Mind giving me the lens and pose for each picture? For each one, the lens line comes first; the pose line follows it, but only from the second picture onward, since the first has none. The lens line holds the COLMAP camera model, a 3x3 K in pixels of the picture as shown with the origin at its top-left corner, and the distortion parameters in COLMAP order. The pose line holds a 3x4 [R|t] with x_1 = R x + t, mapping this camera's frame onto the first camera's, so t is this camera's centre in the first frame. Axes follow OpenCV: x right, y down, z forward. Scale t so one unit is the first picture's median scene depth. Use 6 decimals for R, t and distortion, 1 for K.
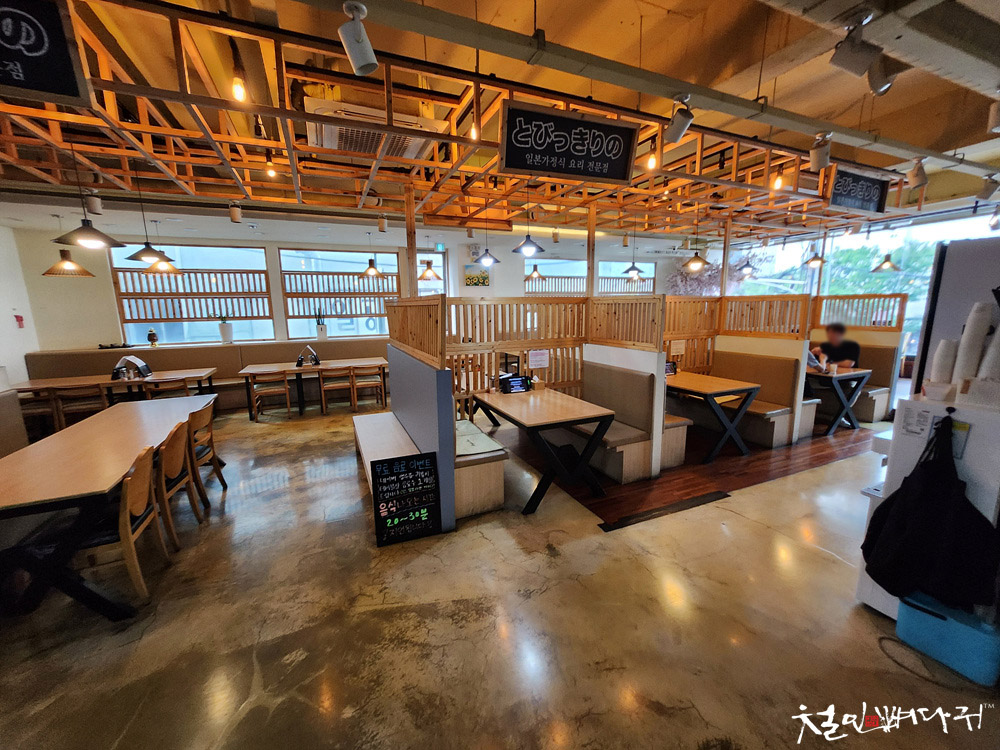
lens RADIAL K [[399.9, 0, 497.2], [0, 399.9, 378.7], [0, 0, 1]] dist [0.000609, 0.000026]
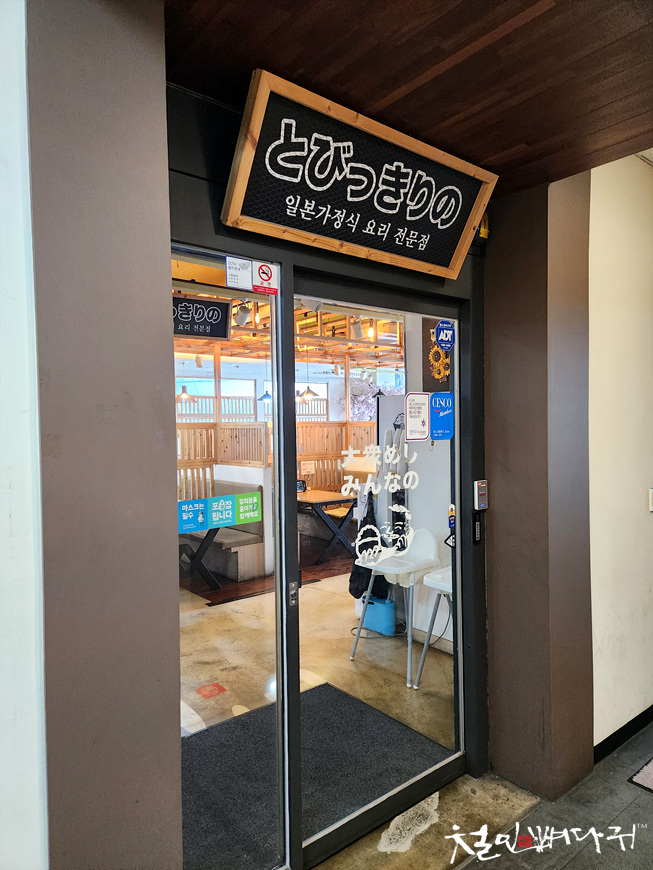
lens RADIAL K [[586.7, 0, 329.3], [0, 586.7, 435.1], [0, 0, 1]] dist [0.058662, 0.001396]
pose [[0.962202, -0.004198, 0.272305, 0.084795], [0.050192, 0.985487, -0.162163, 0.111838], [-0.267672, 0.169701, 0.948448, -0.632535]]
